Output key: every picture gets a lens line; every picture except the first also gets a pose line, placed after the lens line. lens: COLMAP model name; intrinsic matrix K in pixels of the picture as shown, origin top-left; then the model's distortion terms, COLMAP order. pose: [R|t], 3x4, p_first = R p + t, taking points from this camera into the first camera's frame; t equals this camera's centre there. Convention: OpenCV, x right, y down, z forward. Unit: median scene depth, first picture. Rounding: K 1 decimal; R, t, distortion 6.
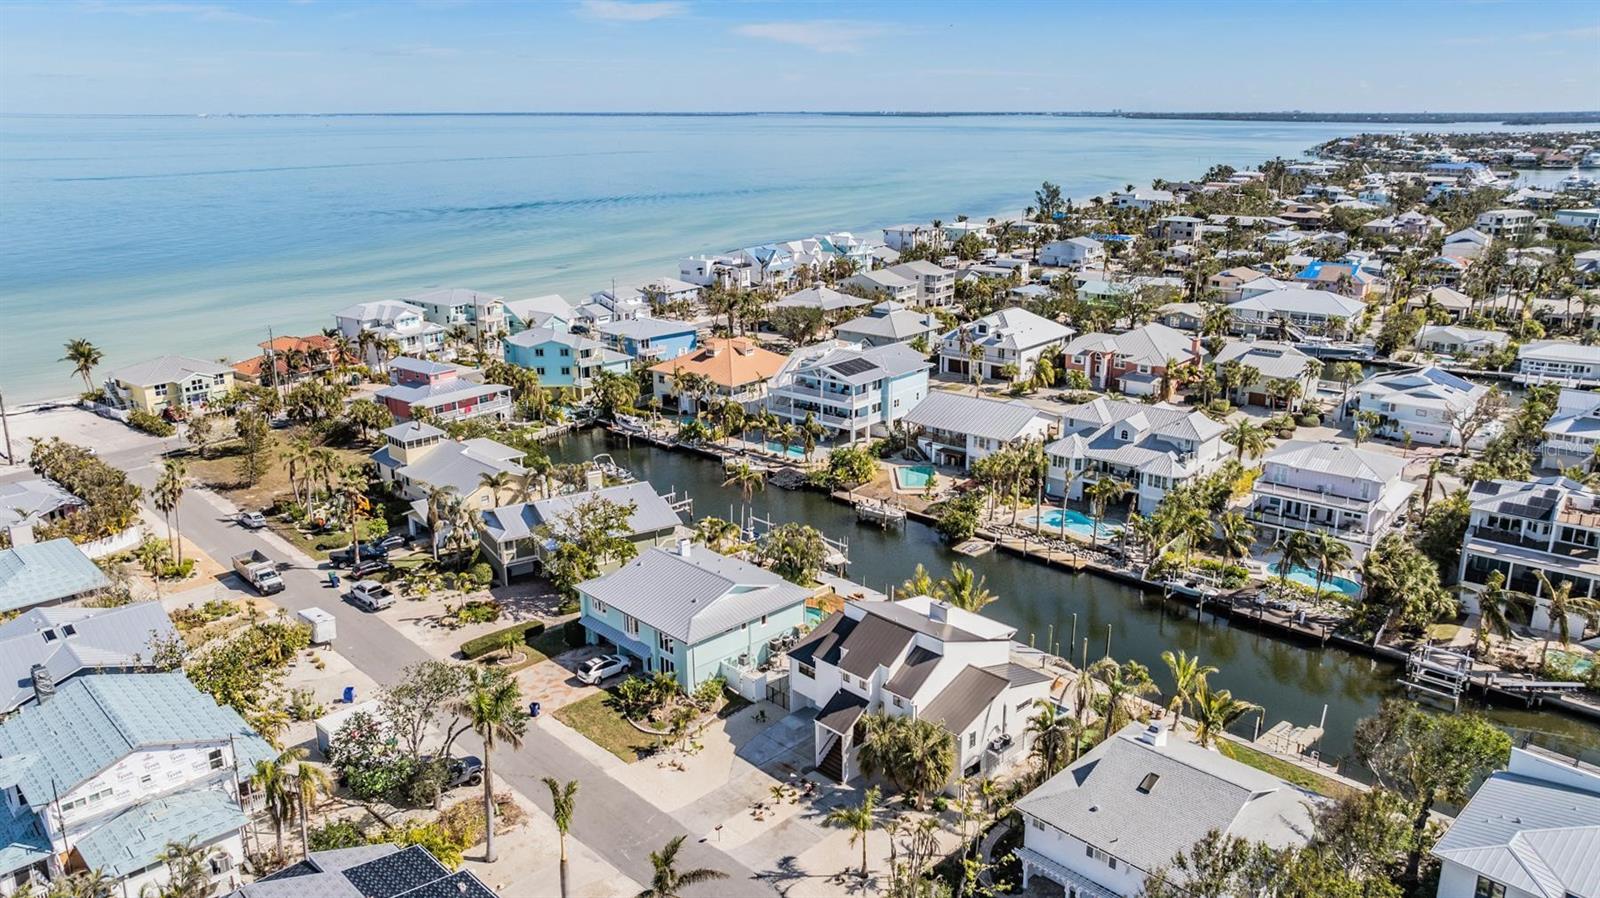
lens RADIAL K [[1146.3, 0, 800.0], [0, 1146.3, 449.0], [0, 0, 1]] dist [-0.016610, -0.003064]
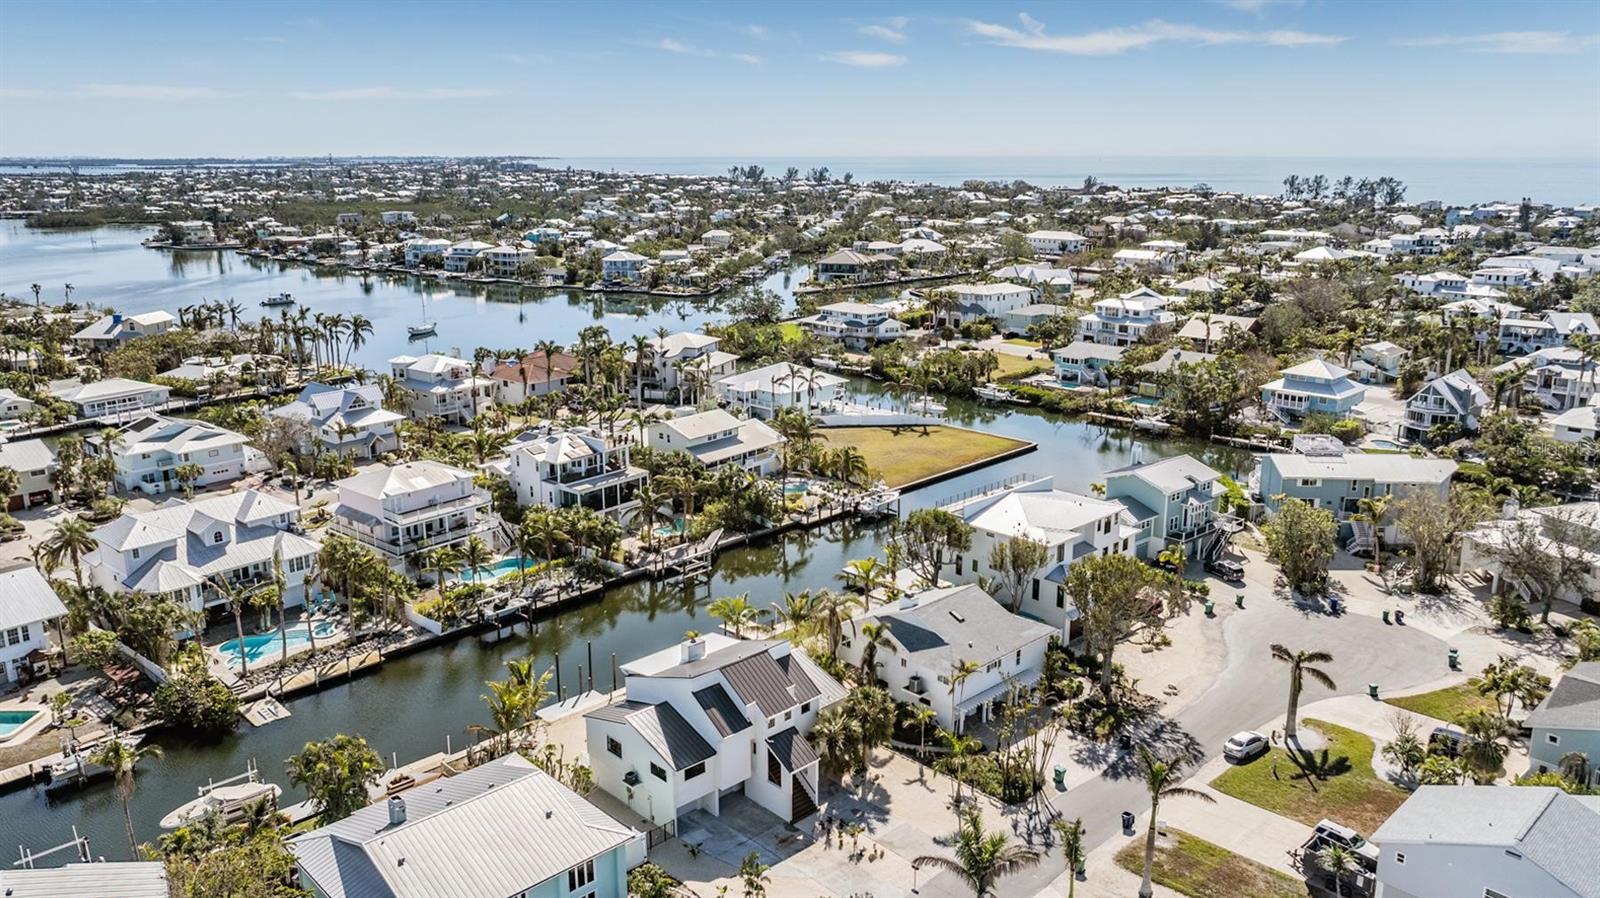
lens RADIAL K [[1164.4, 0, 800.0], [0, 1164.4, 449.0], [0, 0, 1]] dist [-0.015892, -0.000824]
pose [[0.004938, -0.243492, 0.969890, -0.544660], [0.284827, 0.930069, 0.232045, -0.153588], [-0.958566, 0.275105, 0.073946, 0.521272]]
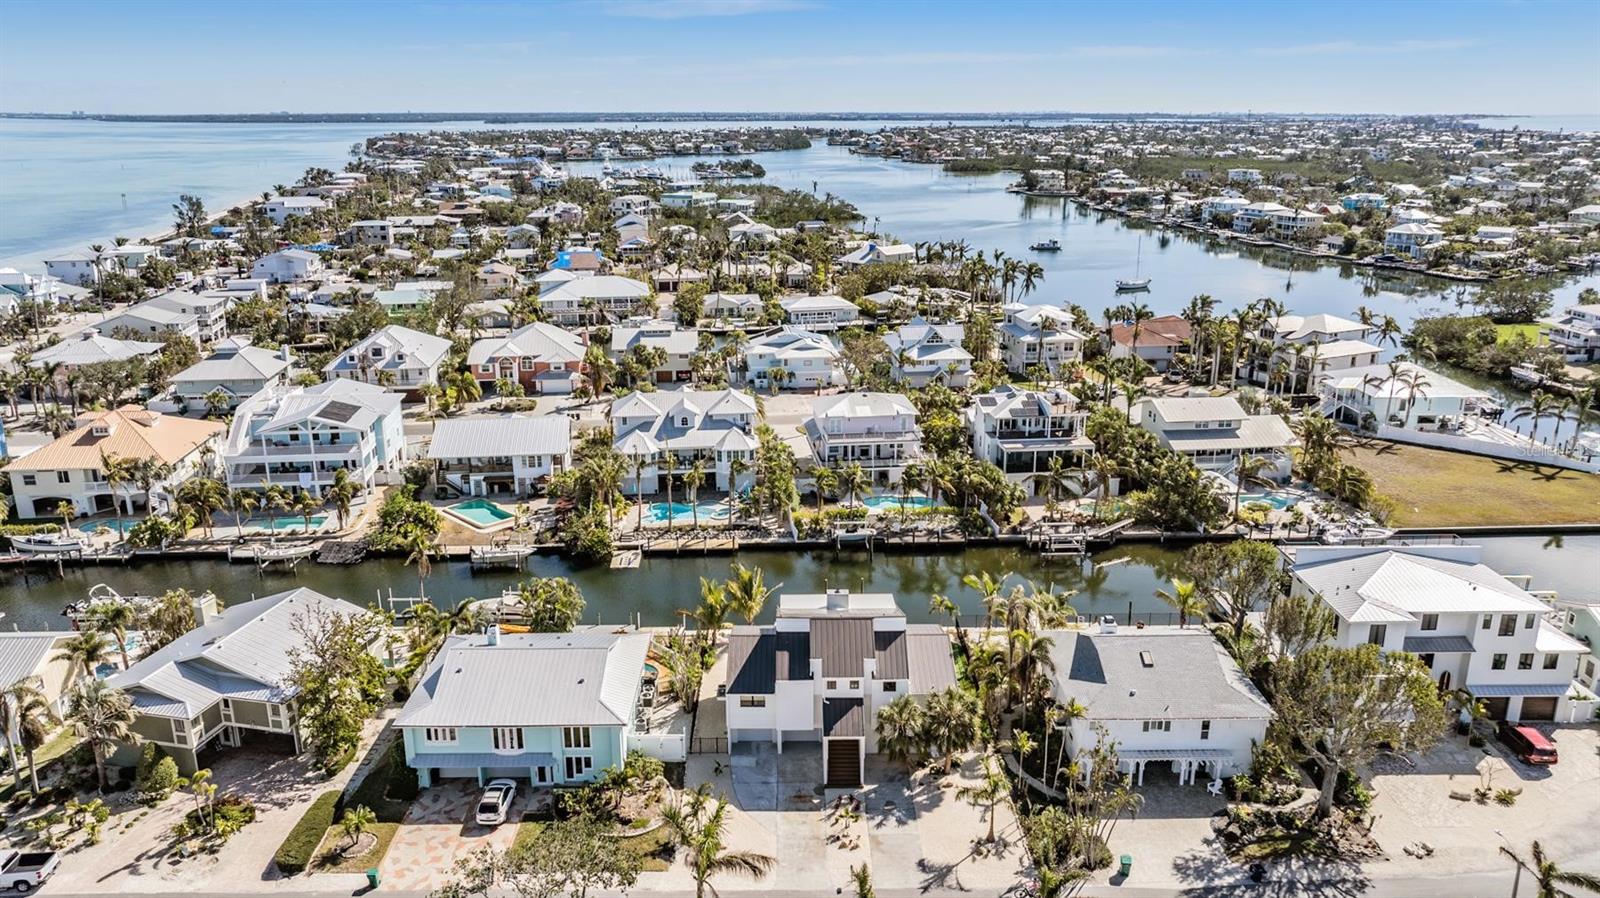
lens RADIAL K [[1146.3, 0, 800.0], [0, 1146.3, 449.0], [0, 0, 1]] dist [-0.016610, -0.003064]
pose [[0.690104, -0.202900, 0.694685, -0.390138], [0.203841, 0.975528, 0.082430, -0.054569], [-0.694410, 0.084720, 0.714575, 0.182198]]
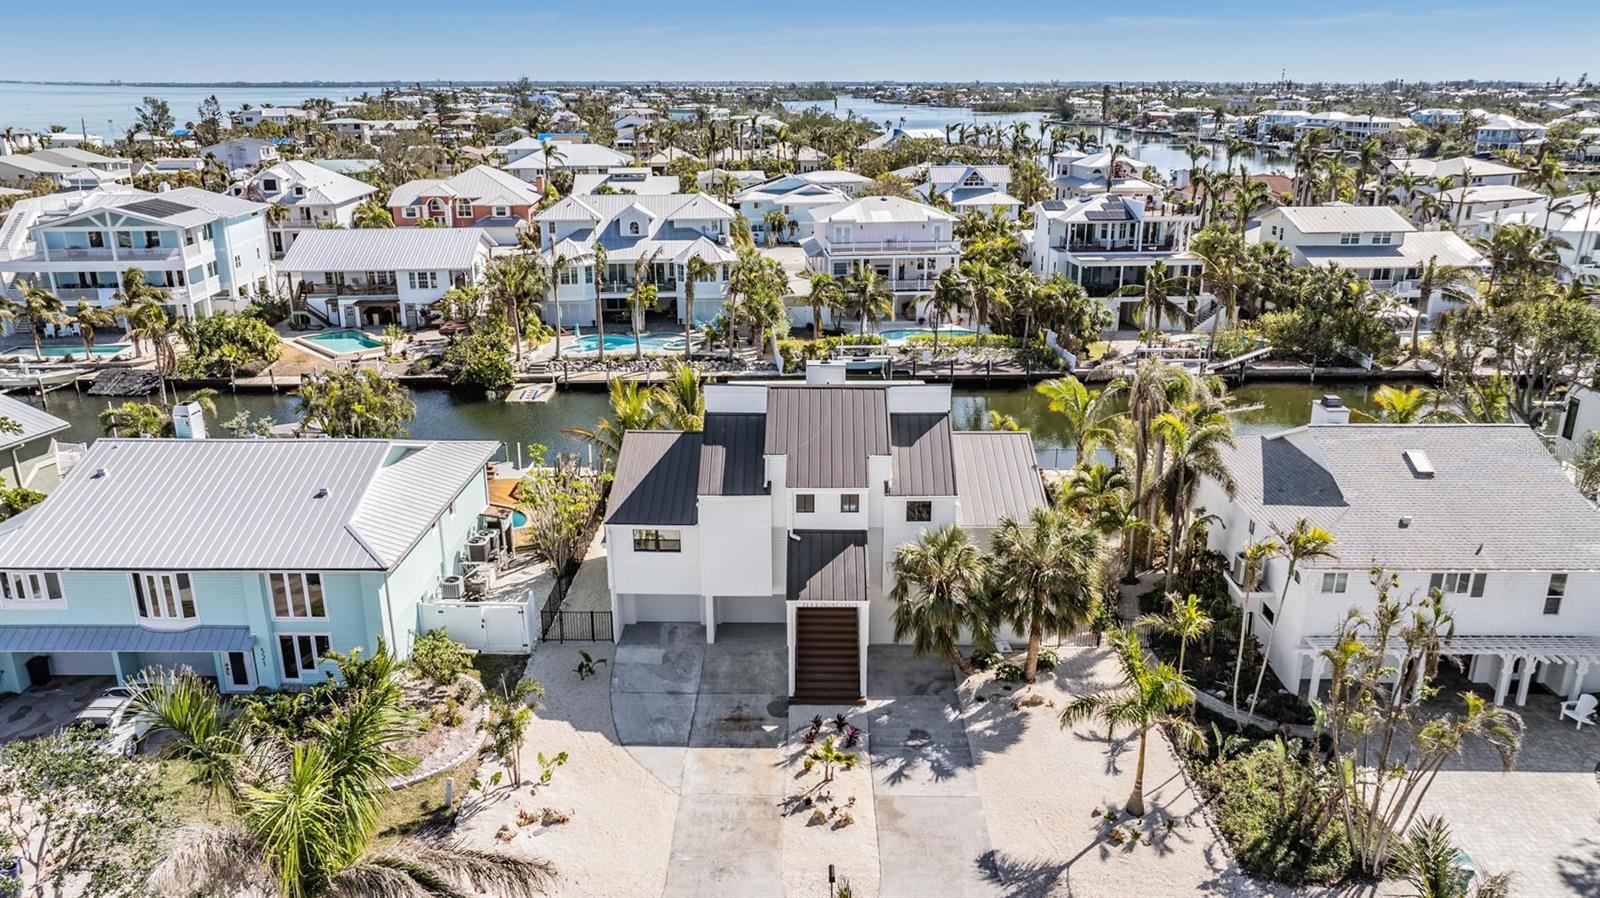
lens RADIAL K [[1131.7, 0, 801.6], [0, 1131.7, 446.2], [0, 0, 1]] dist [-0.021054, 0.006309]
pose [[0.705227, -0.213894, 0.675947, -0.182446], [0.198026, 0.974887, 0.101886, 0.076721], [-0.680765, 0.062002, 0.729873, 0.395506]]
